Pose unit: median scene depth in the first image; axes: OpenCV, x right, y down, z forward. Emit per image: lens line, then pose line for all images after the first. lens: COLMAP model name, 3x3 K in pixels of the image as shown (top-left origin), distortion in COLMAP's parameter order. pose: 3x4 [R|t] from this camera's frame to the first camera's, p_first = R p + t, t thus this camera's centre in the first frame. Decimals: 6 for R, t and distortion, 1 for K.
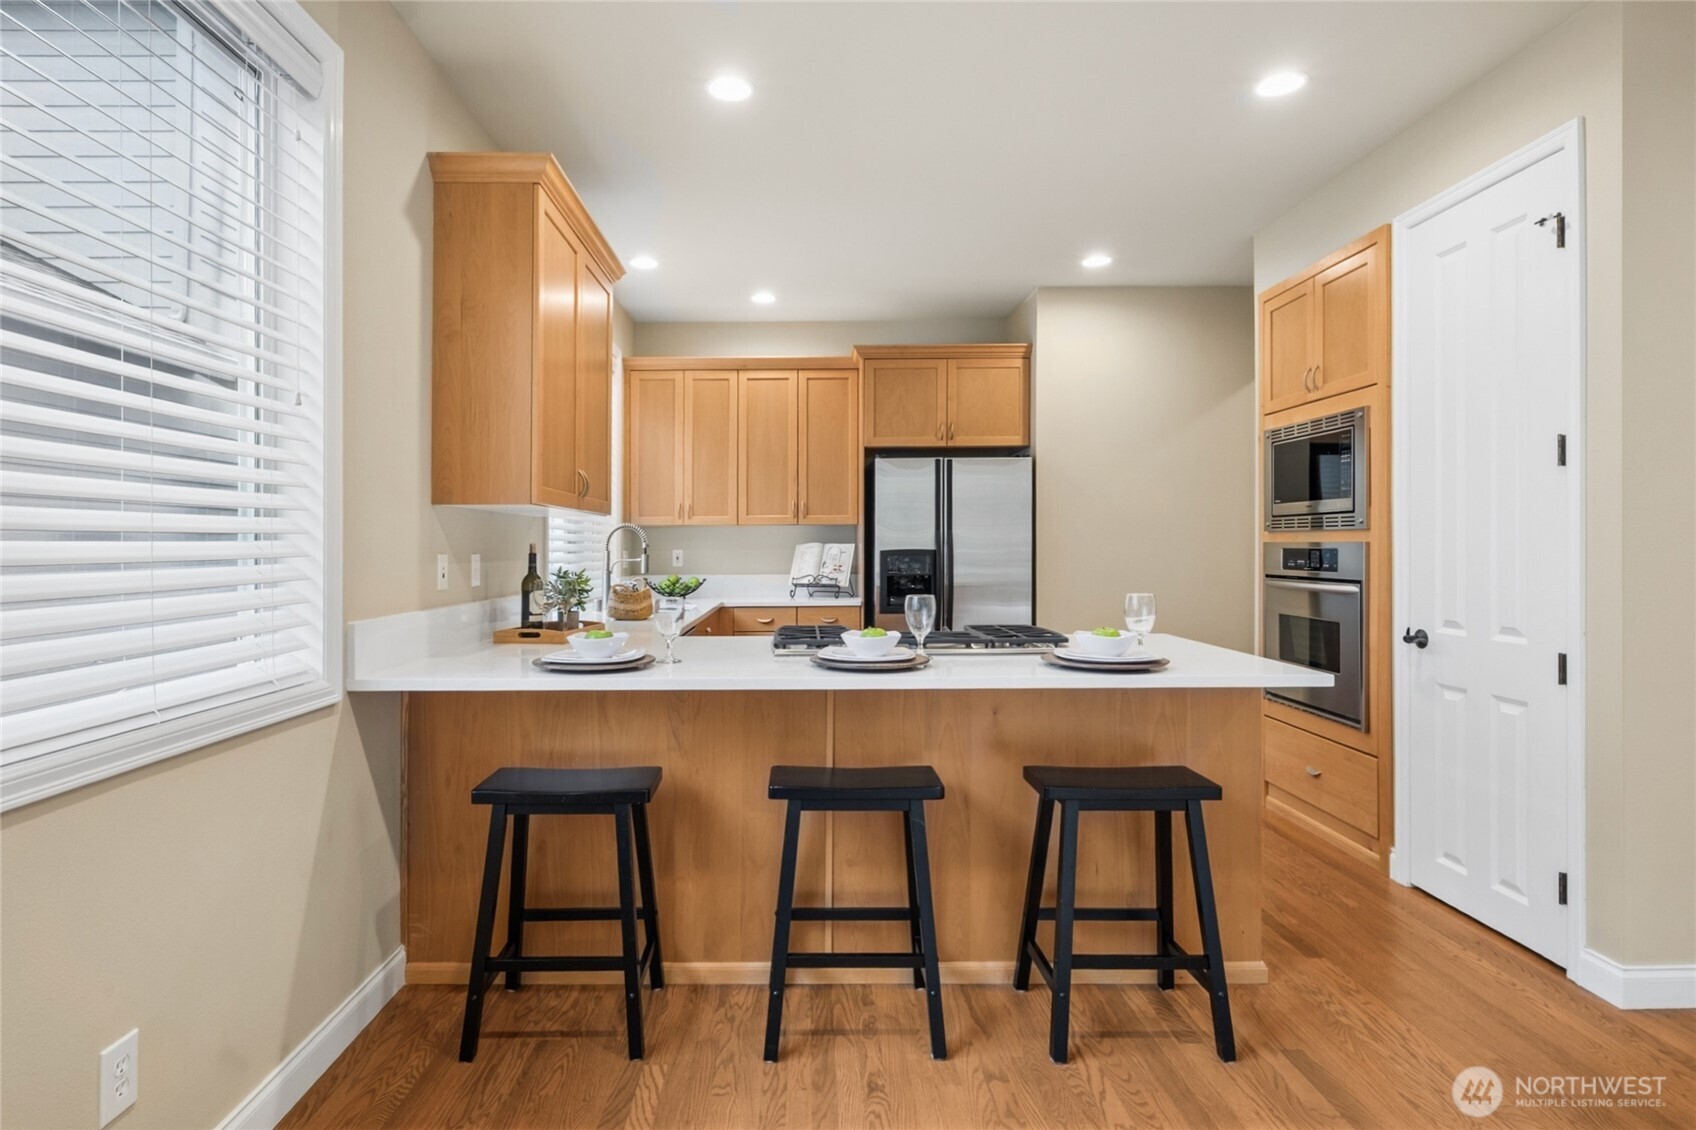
lens RADIAL K [[861.5, 0, 777.5], [0, 861.5, 535.1], [0, 0, 1]] dist [-0.005220, 0.000869]
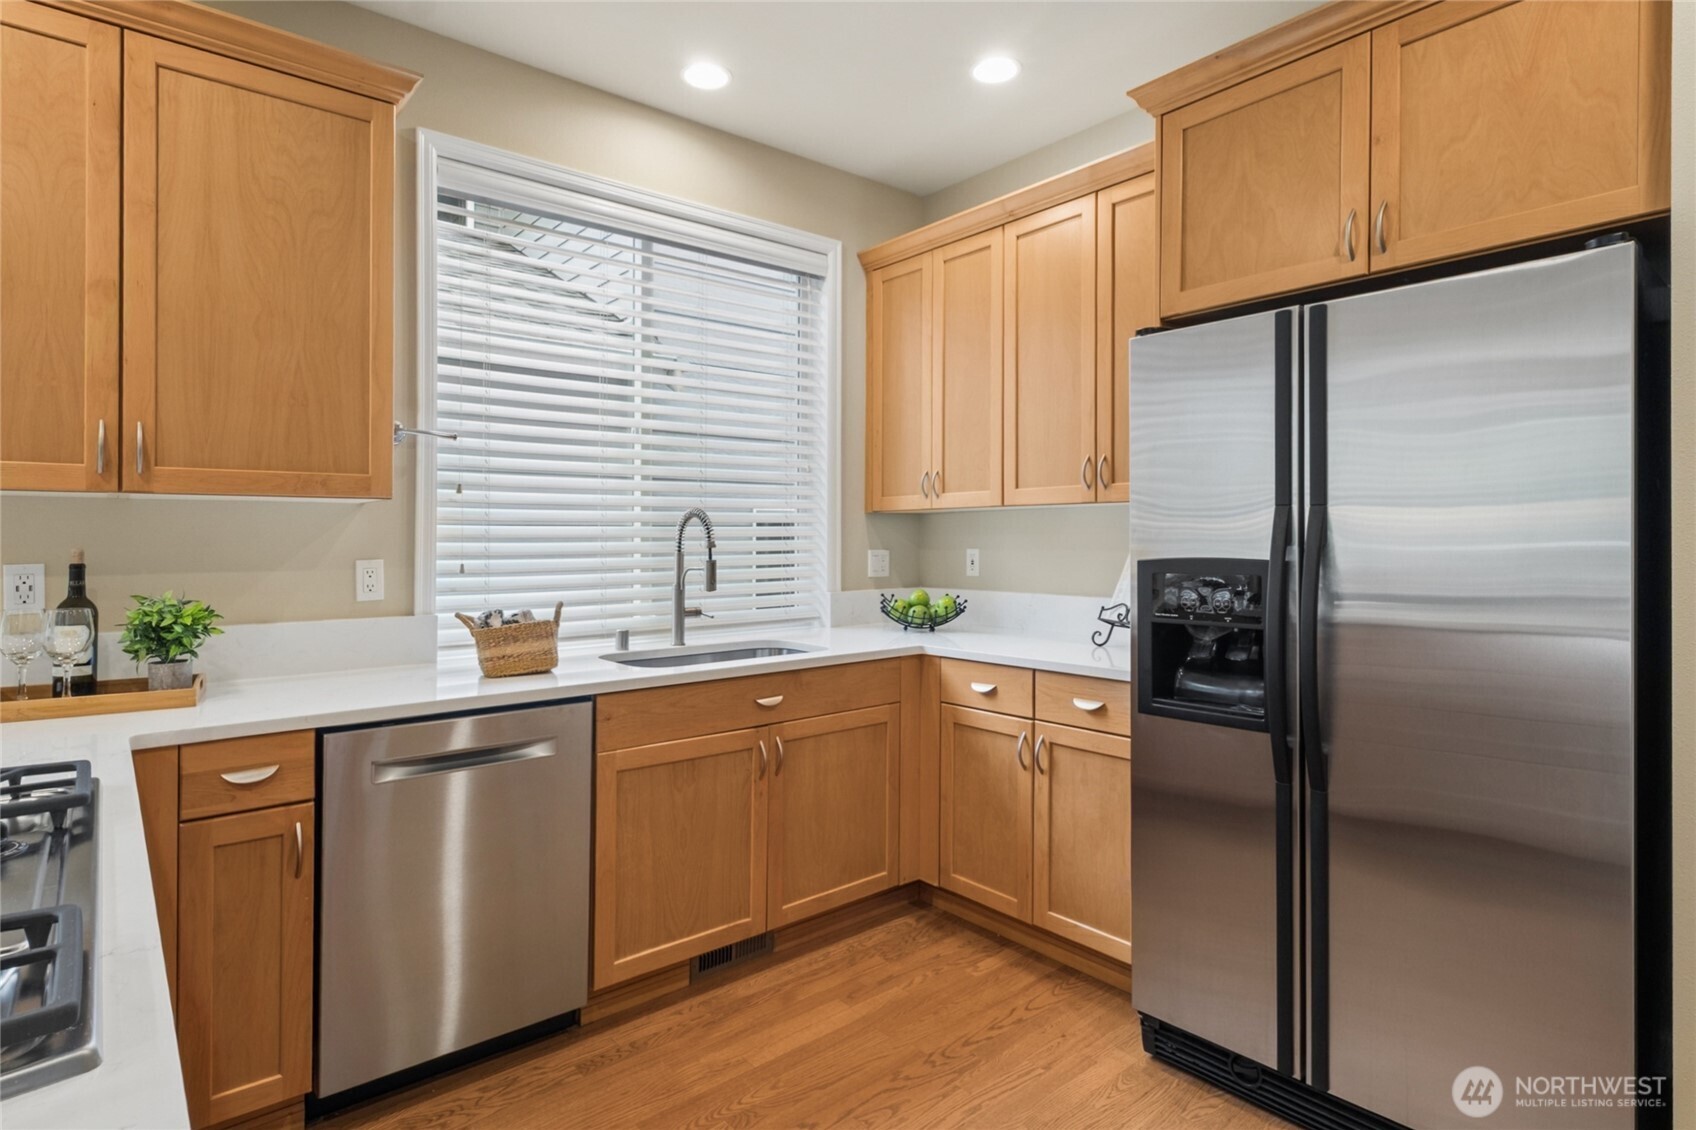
lens RADIAL K [[861.5, 0, 869.1], [0, 861.5, 543.5], [0, 0, 1]] dist [-0.005220, 0.000869]
pose [[0.656547, 0.005112, -0.754268, 0.323590], [0.012969, 0.999753, 0.018064, 0.001122], [0.754174, -0.021642, 0.656318, 0.585163]]
